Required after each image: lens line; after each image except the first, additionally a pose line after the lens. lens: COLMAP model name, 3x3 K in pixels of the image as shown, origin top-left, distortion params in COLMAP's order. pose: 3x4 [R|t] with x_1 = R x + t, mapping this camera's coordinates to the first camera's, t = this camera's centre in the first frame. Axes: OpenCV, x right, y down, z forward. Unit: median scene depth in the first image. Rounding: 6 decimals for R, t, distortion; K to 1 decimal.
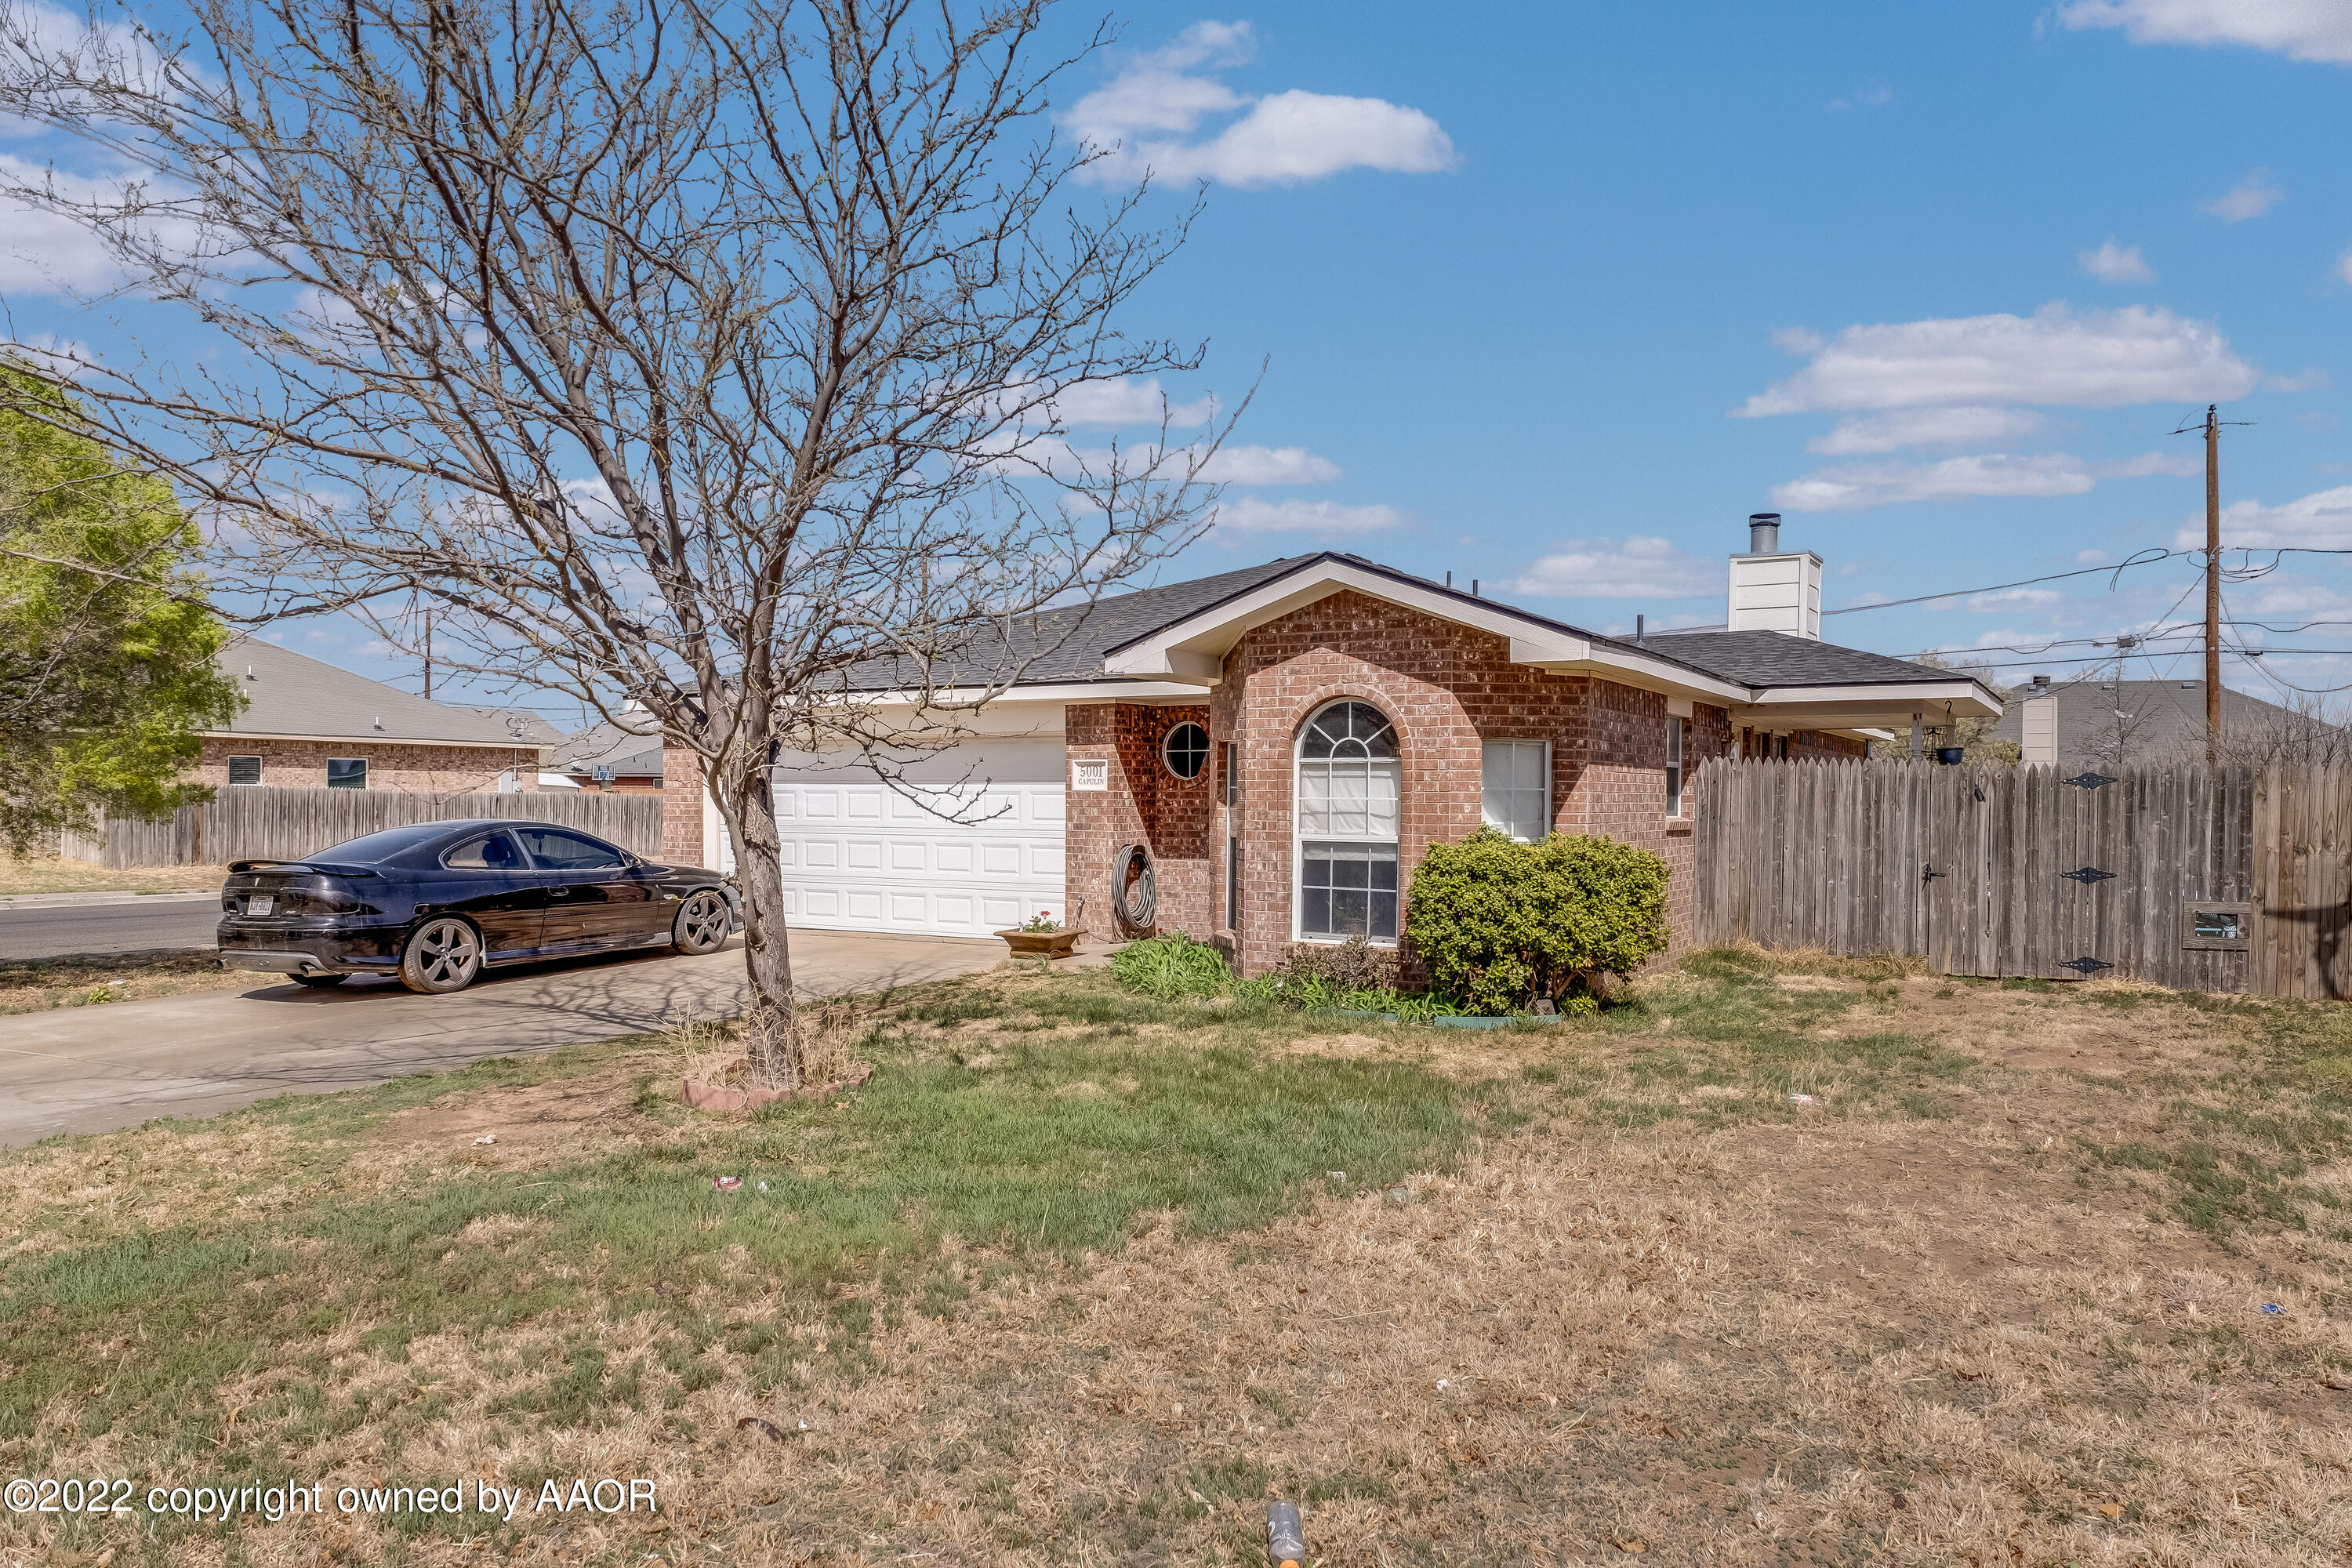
lens RADIAL K [[1638.6, 0, 1177.4], [0, 1638.6, 760.8], [0, 0, 1]] dist [0.000586, 0.000631]
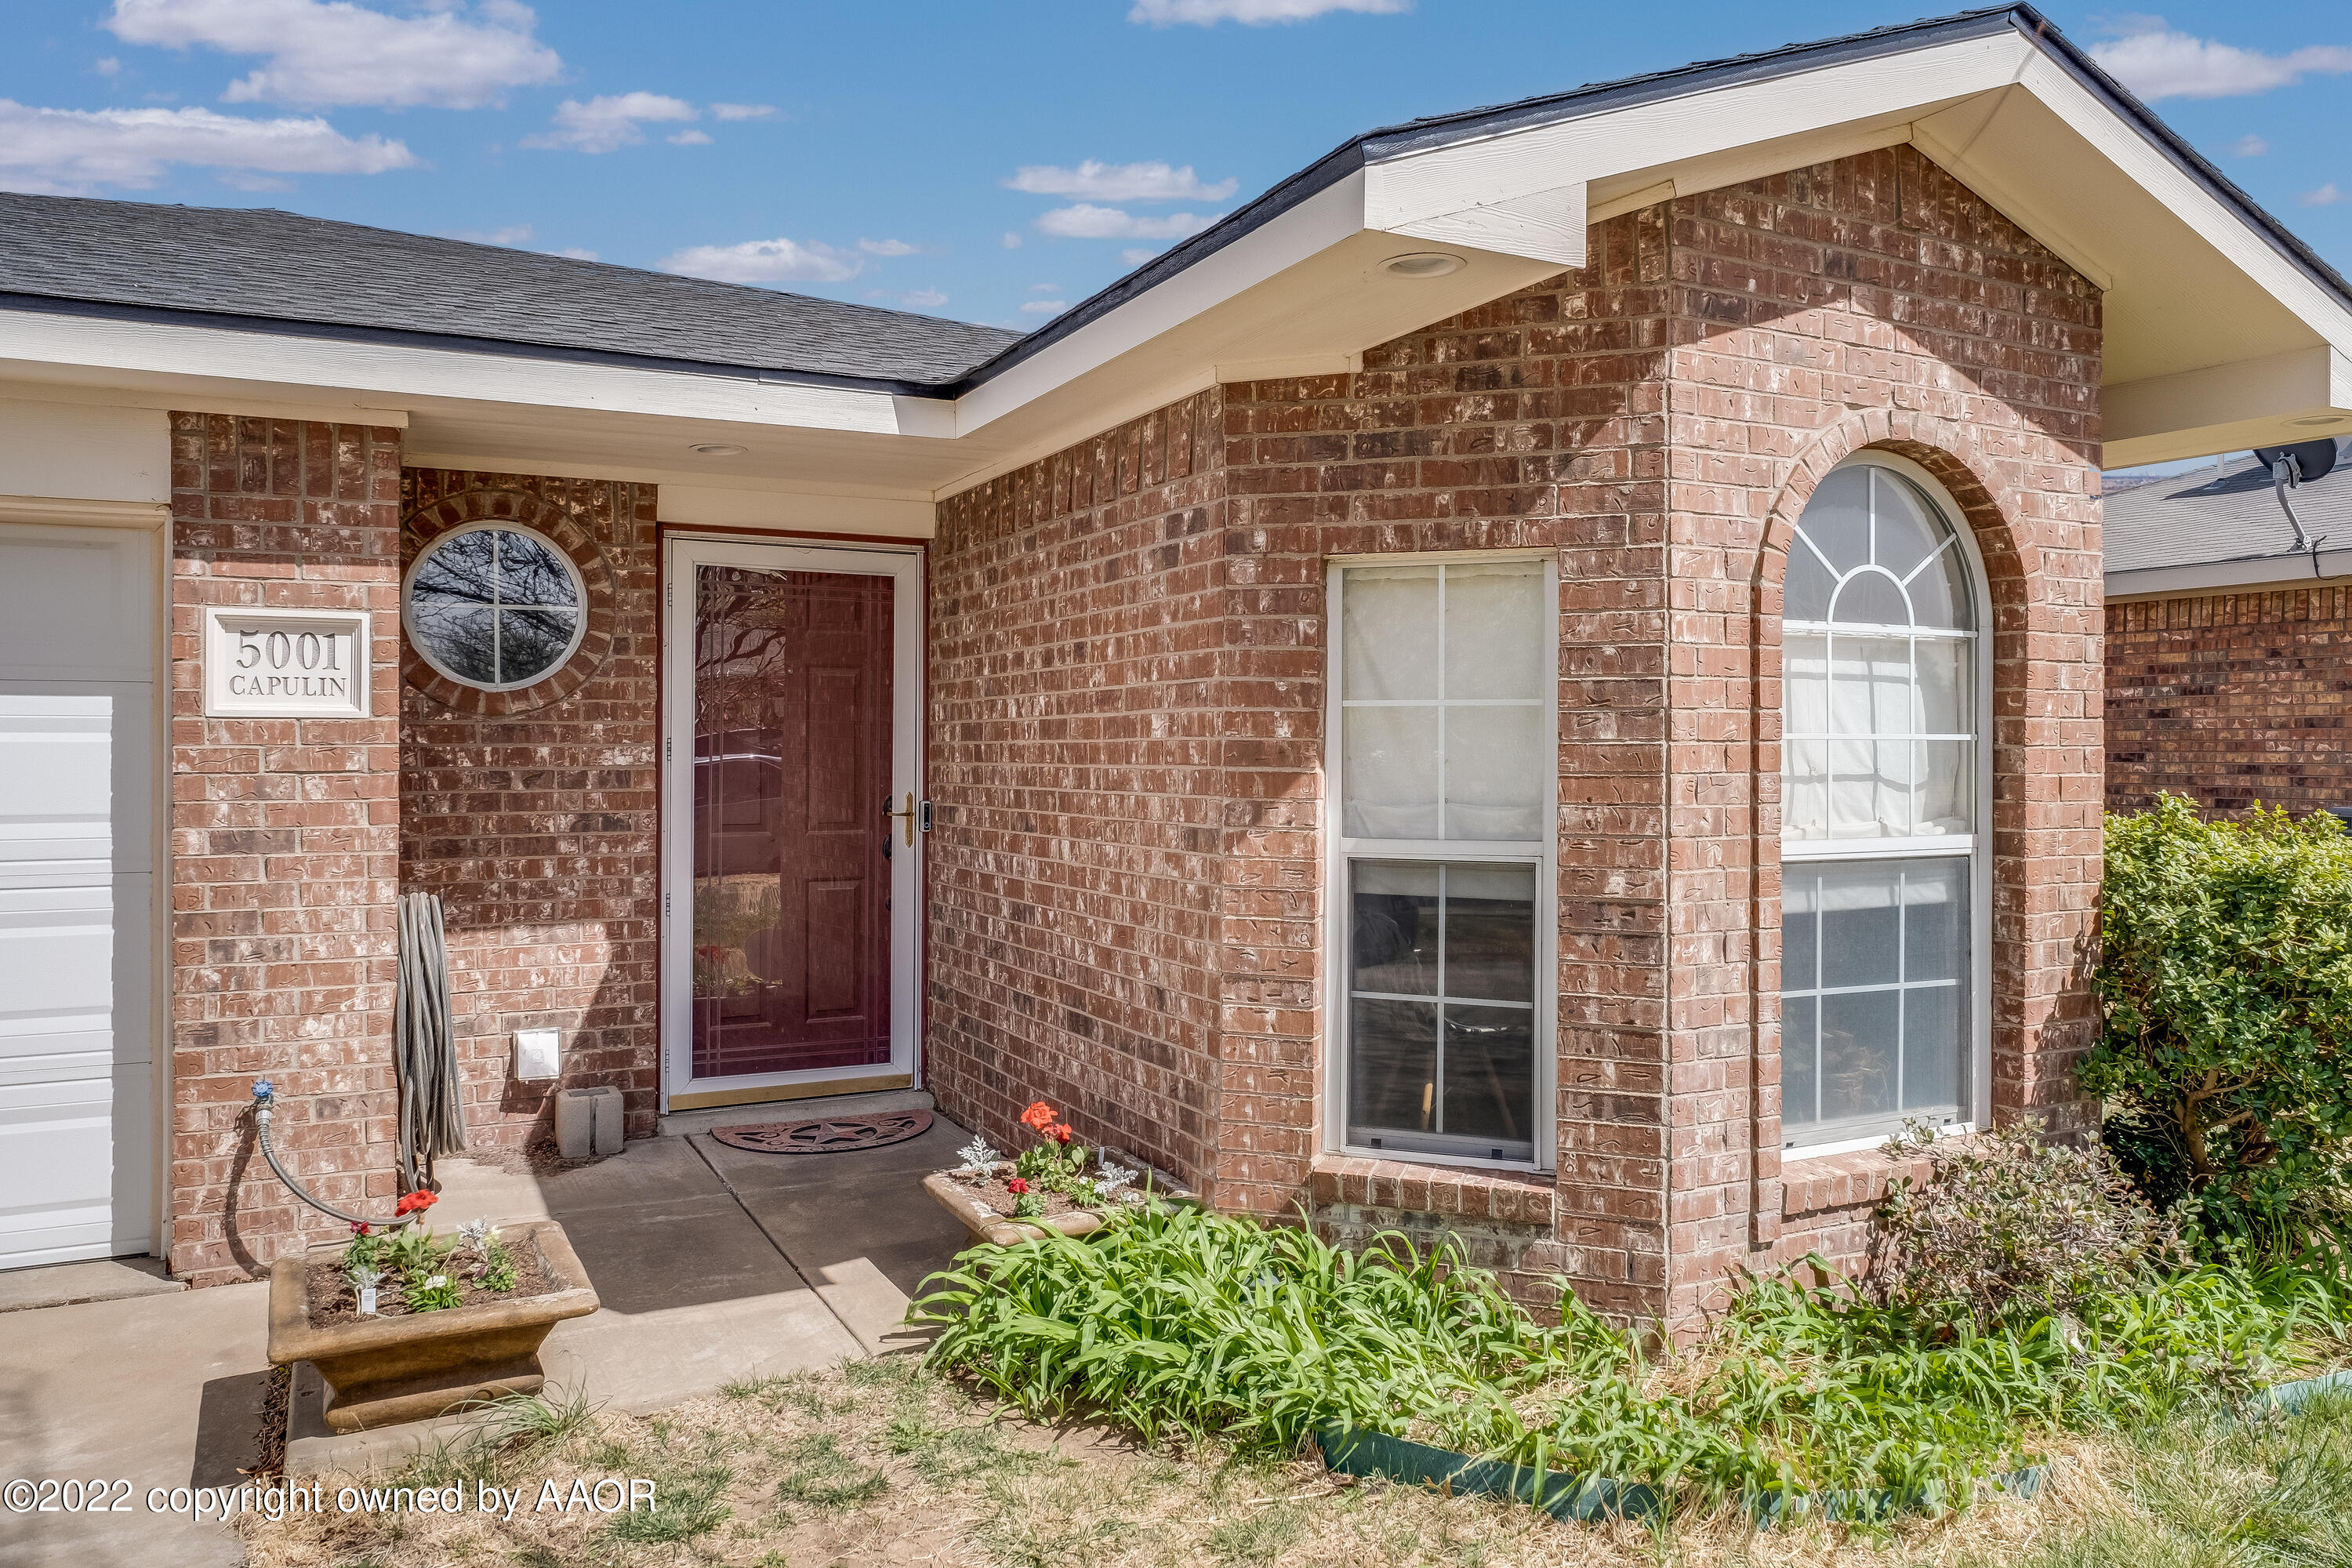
lens RADIAL K [[1638.6, 0, 1177.4], [0, 1638.6, 760.8], [0, 0, 1]] dist [0.000586, 0.000631]
pose [[0.539805, -0.011373, 0.841713, -0.274614], [-0.014523, 0.999634, 0.022821, 0.021986], [-0.841665, -0.024543, 0.539442, 0.918609]]
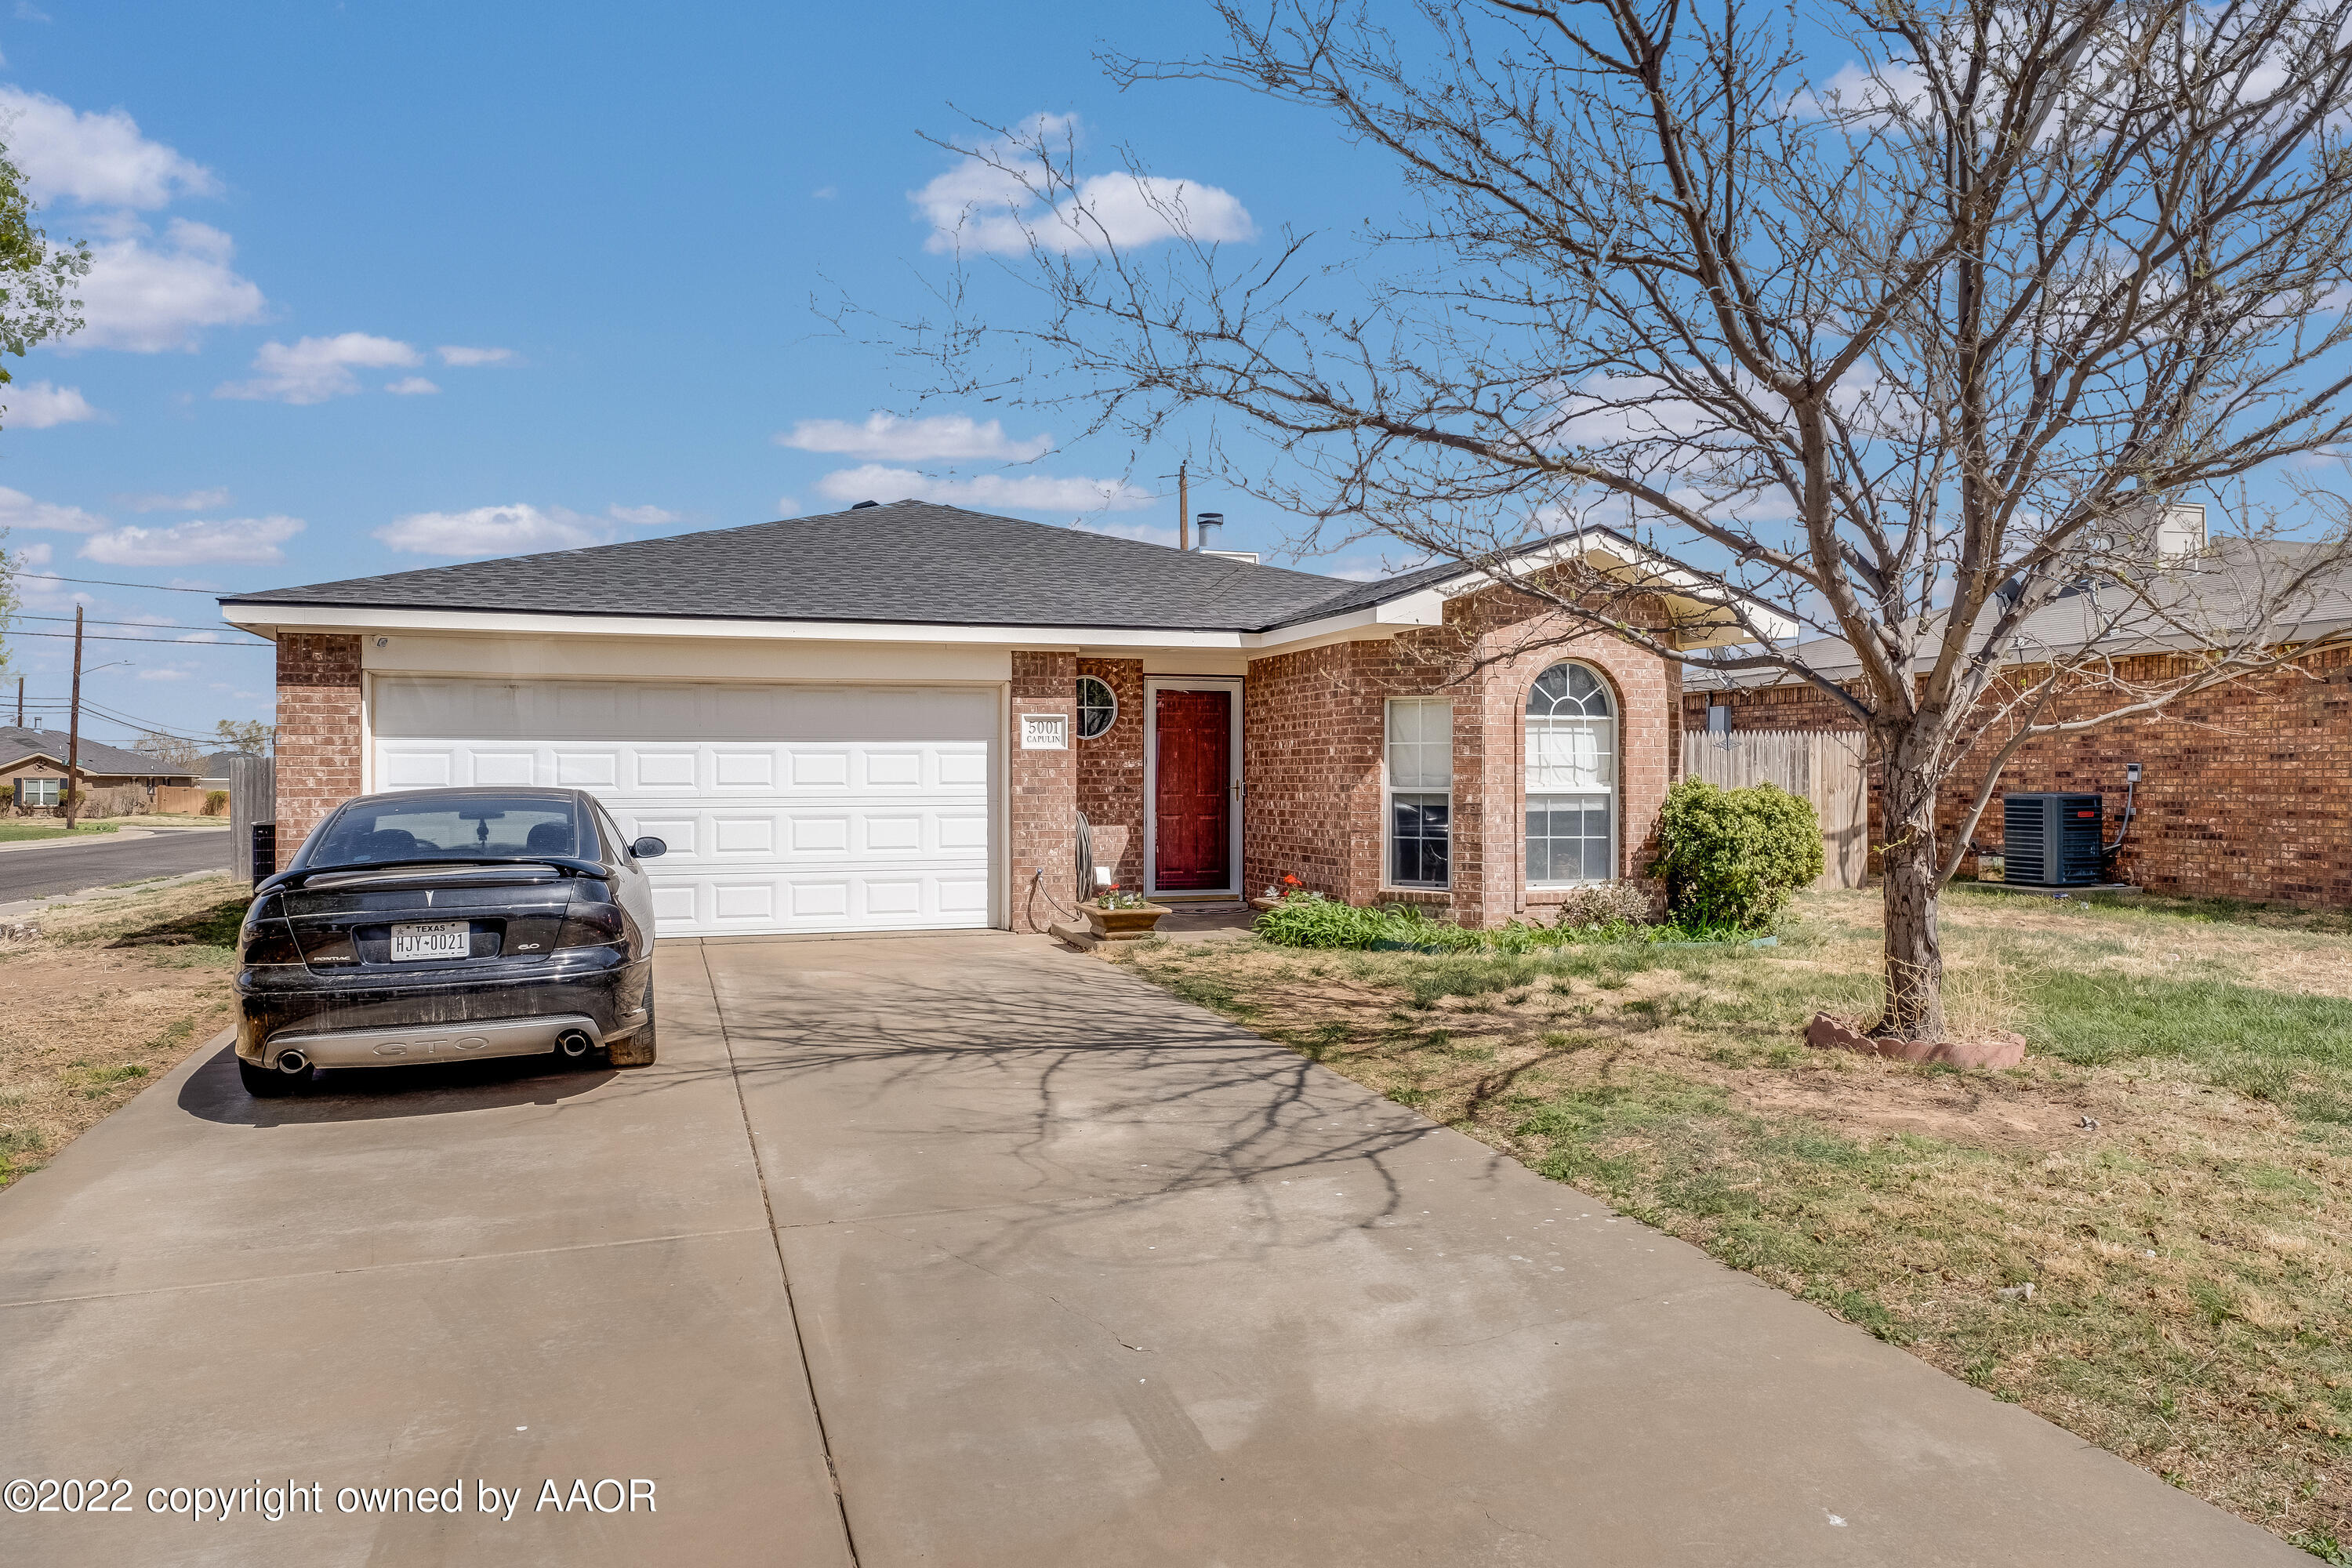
lens RADIAL K [[1638.6, 0, 1177.4], [0, 1638.6, 760.8], [0, 0, 1]] dist [0.000586, 0.000631]
pose [[0.656830, 0.000936, 0.754038, -0.864434], [-0.009339, 0.999933, 0.006895, 0.022587], [-0.753981, -0.011571, 0.656795, 0.476487]]
